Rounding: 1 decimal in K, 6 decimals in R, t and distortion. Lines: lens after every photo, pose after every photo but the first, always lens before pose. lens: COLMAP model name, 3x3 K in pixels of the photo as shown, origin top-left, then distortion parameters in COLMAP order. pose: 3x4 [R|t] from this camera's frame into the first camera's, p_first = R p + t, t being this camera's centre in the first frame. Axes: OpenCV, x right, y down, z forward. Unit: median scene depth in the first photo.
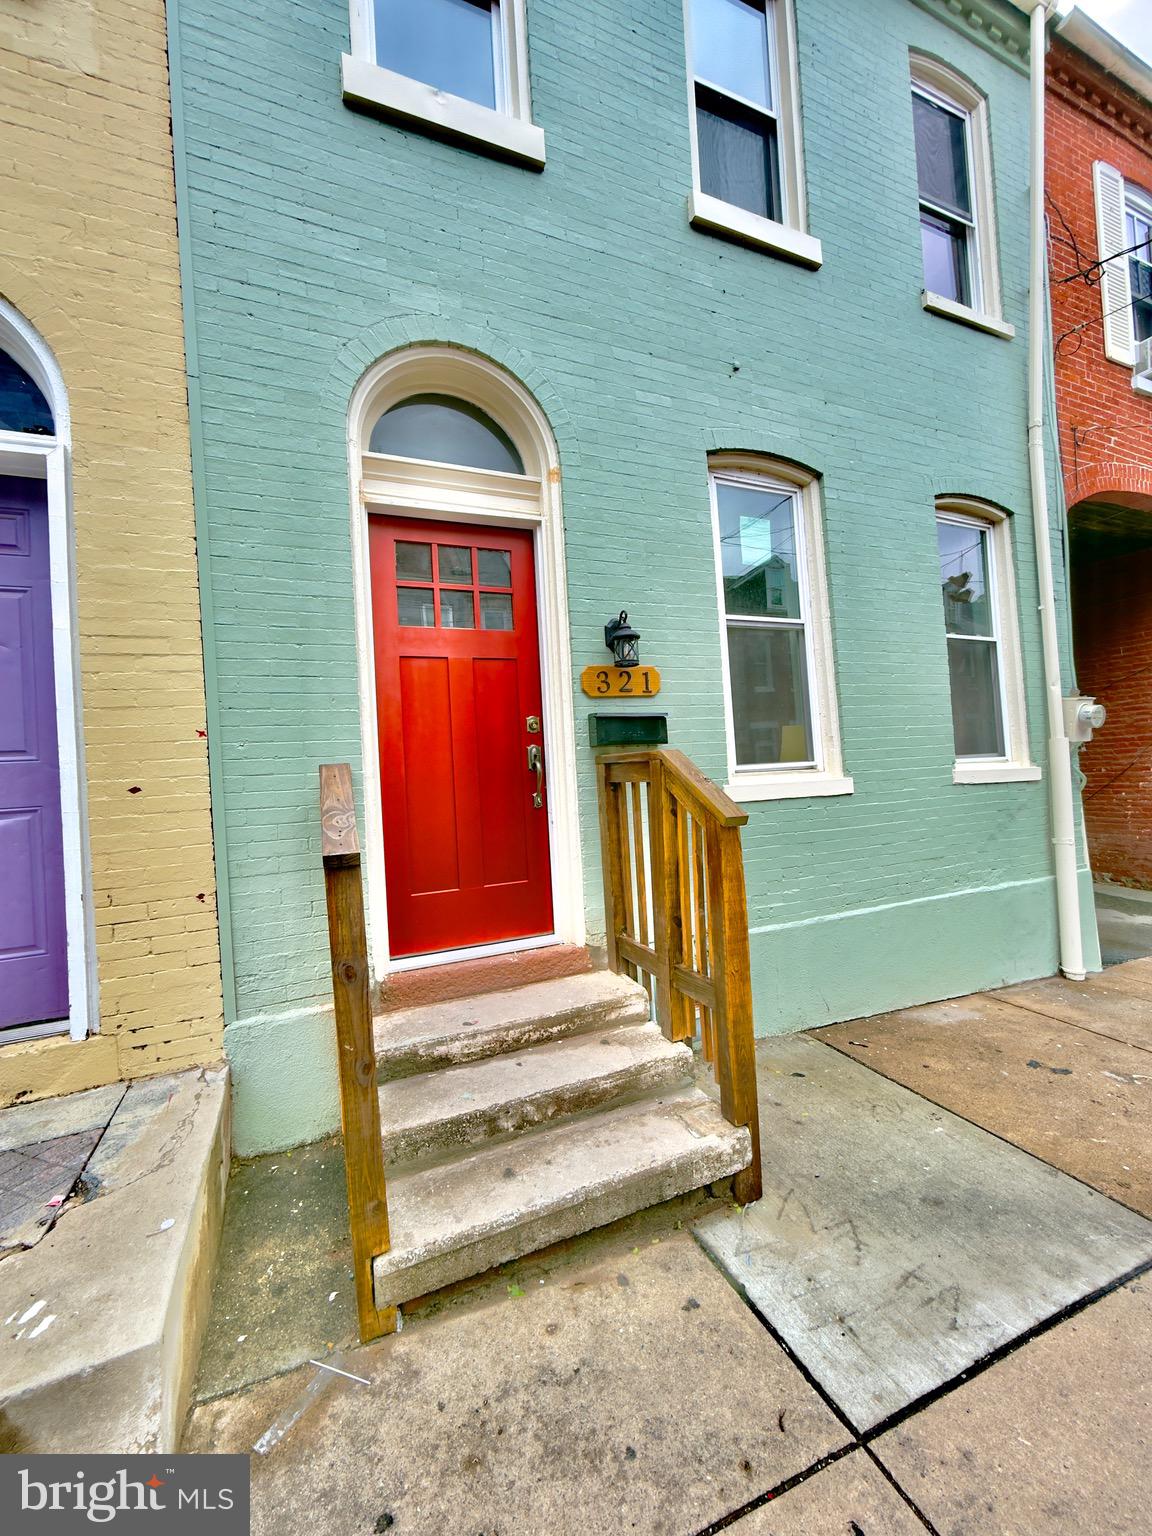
lens RADIAL K [[608.8, 0, 582.1], [0, 608.8, 757.4], [0, 0, 1]] dist [-0.000894, 0.000344]
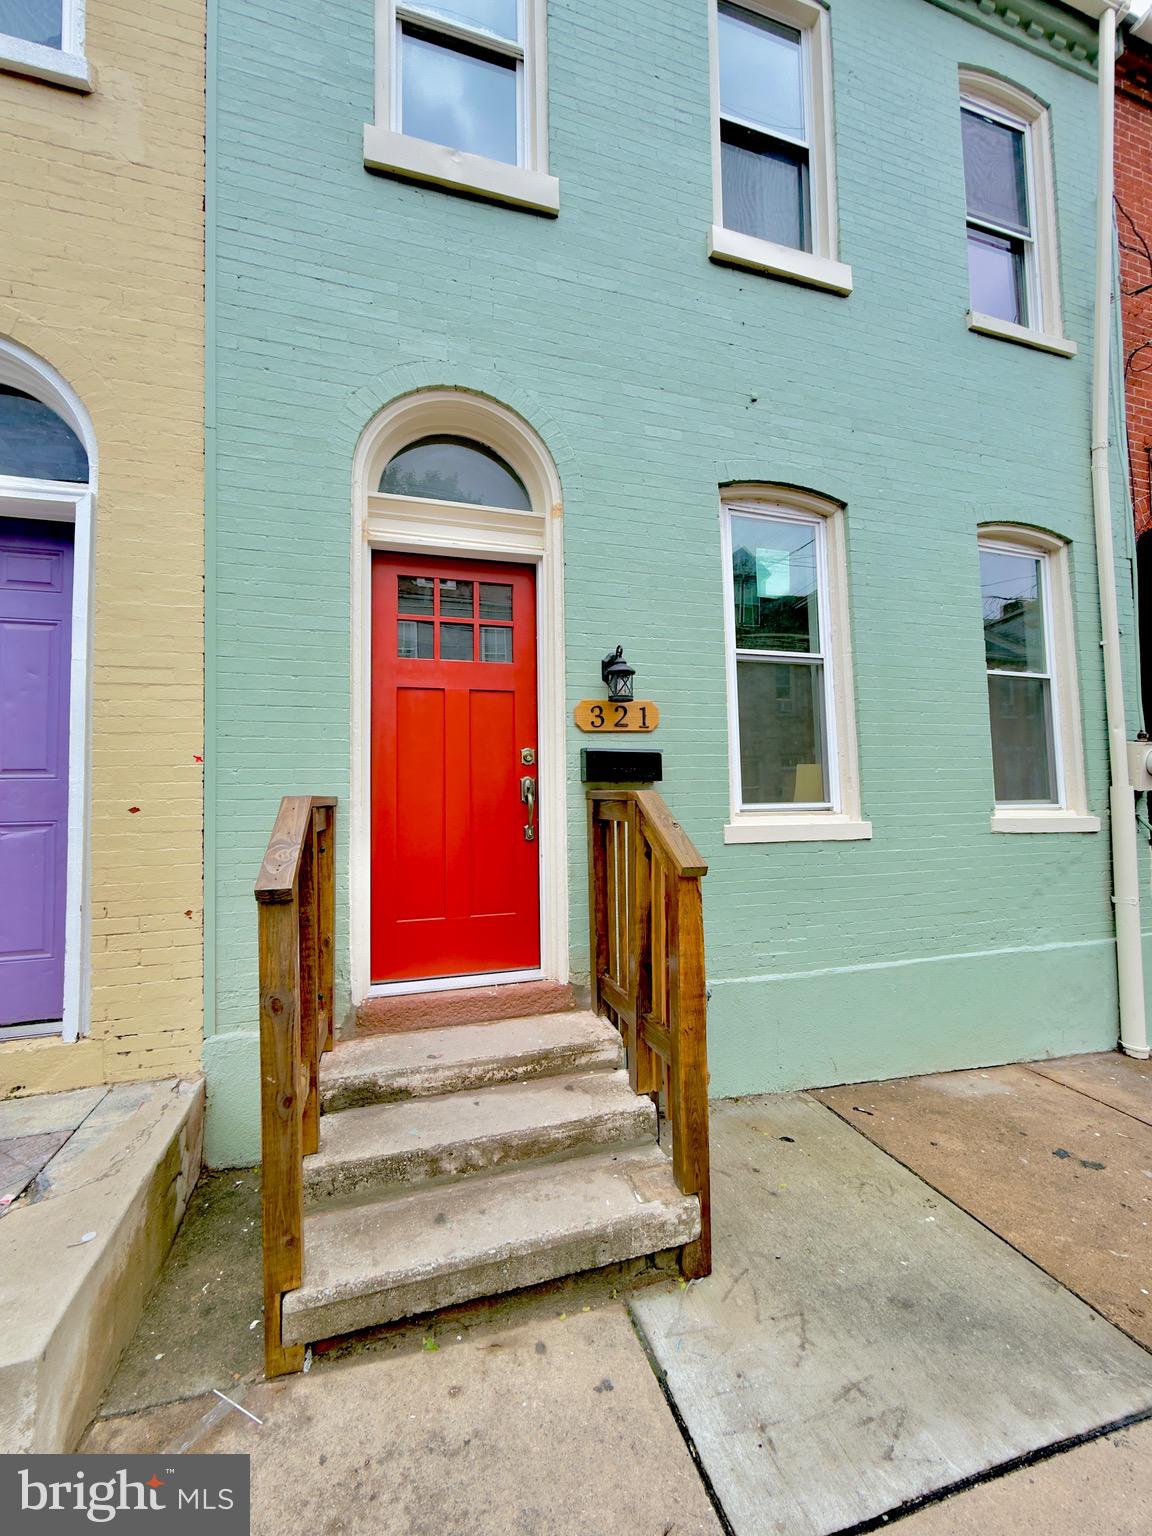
lens RADIAL K [[608.8, 0, 582.9], [0, 608.8, 757.7], [0, 0, 1]] dist [-0.000894, 0.000344]
pose [[0.993308, 0.034138, -0.110337, 0.100202], [-0.037316, 0.998942, -0.026870, -0.023731], [0.109303, 0.030808, 0.993531, 0.011512]]
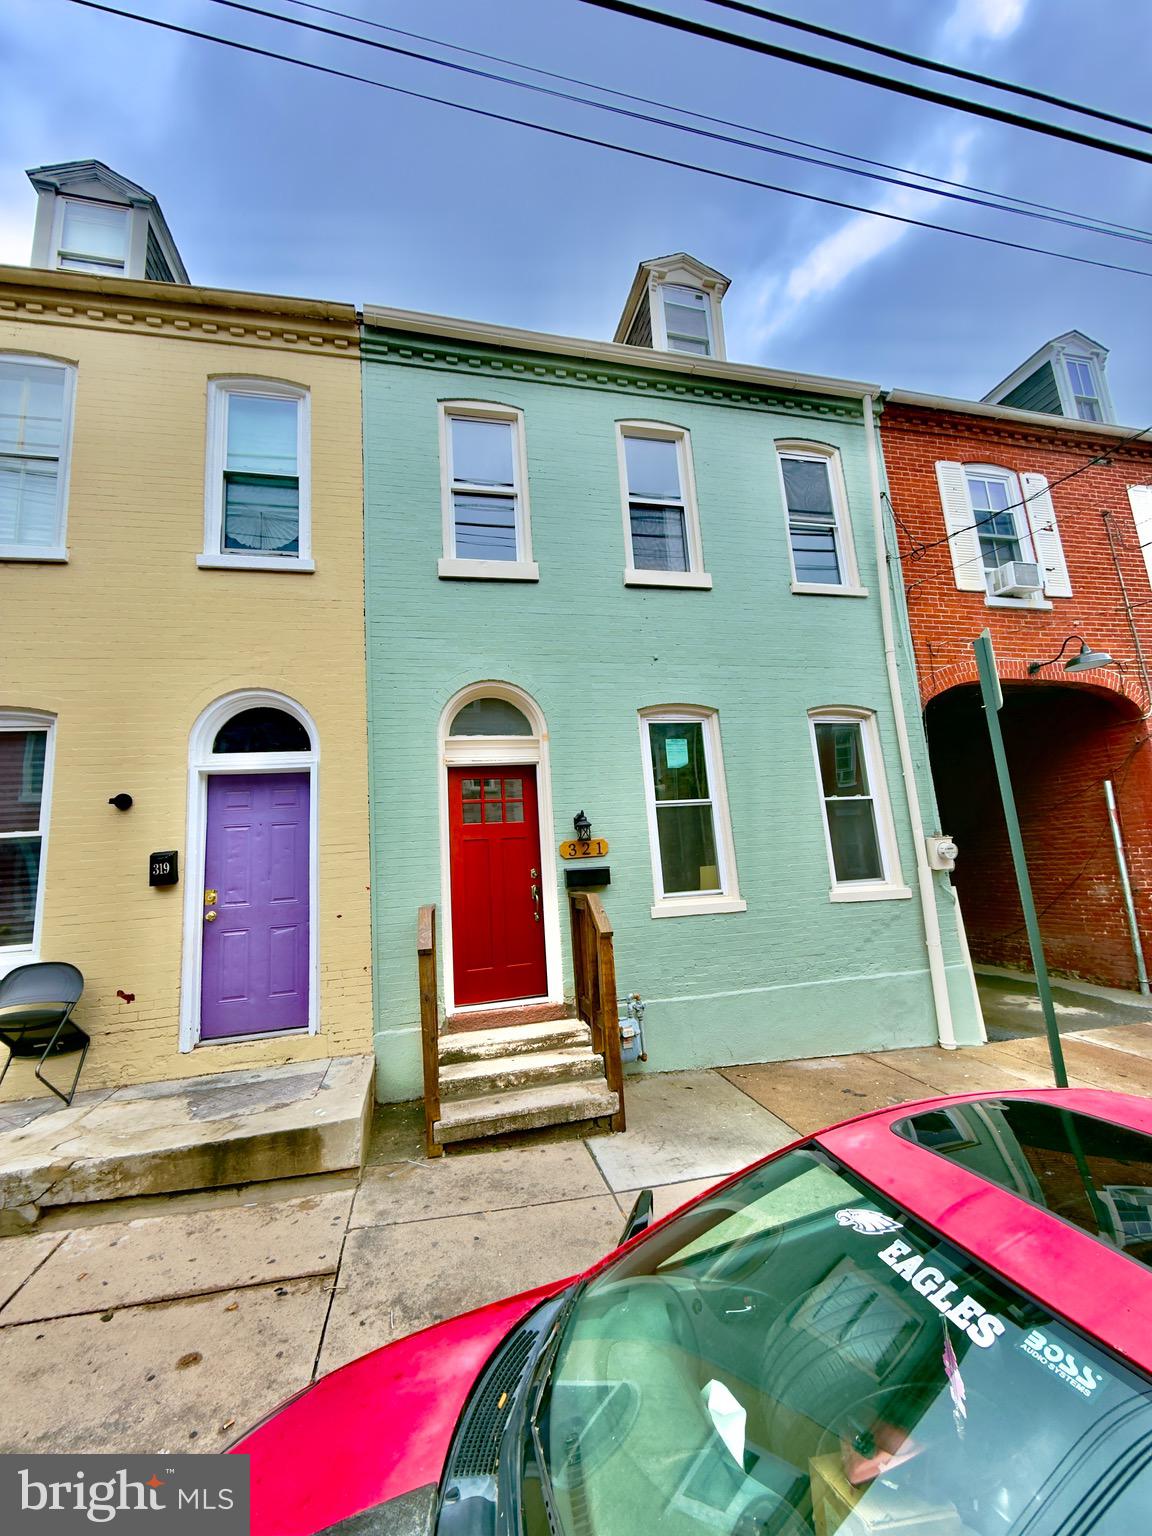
lens RADIAL K [[608.8, 0, 585.4], [0, 608.8, 758.9], [0, 0, 1]] dist [-0.000894, 0.000344]
pose [[0.985785, -0.038580, -0.163521, 0.305704], [0.015268, 0.989822, -0.141491, -0.110015], [0.167316, 0.136984, 0.976341, -0.634103]]
